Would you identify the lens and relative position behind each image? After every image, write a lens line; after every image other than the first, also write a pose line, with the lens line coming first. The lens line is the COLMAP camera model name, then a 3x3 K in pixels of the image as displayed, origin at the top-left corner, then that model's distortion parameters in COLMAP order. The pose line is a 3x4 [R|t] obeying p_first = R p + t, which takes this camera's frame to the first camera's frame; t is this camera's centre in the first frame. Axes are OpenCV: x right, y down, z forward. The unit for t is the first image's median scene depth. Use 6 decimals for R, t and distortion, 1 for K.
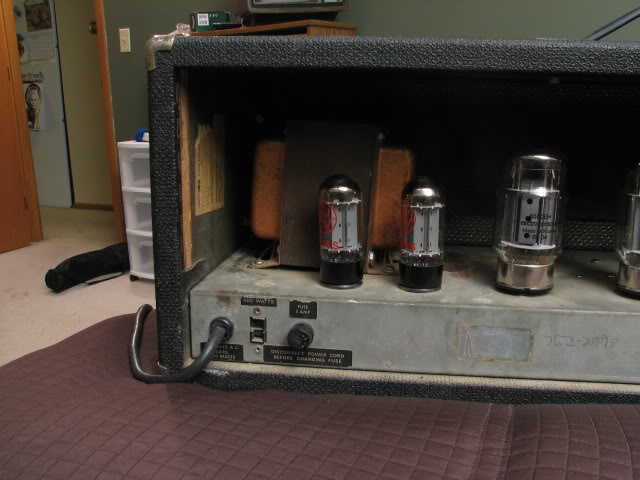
lens RADIAL K [[672.6, 0, 320.0], [0, 672.6, 240.0], [0, 0, 1]] dist [-0.203395, 0.247871]
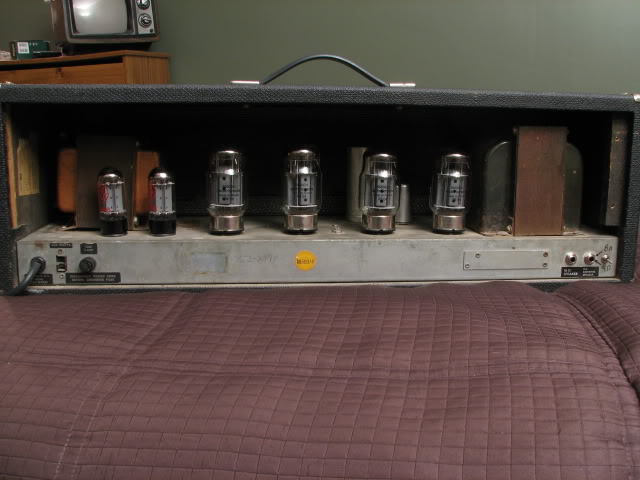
lens RADIAL K [[672.6, 0, 320.0], [0, 672.6, 240.0], [0, 0, 1]] dist [-0.203395, 0.247871]
pose [[0.969932, -0.043330, 0.239489, 0.135933], [0.050935, 0.998372, -0.025656, 0.149701], [-0.237988, 0.037083, 0.970560, -0.683691]]
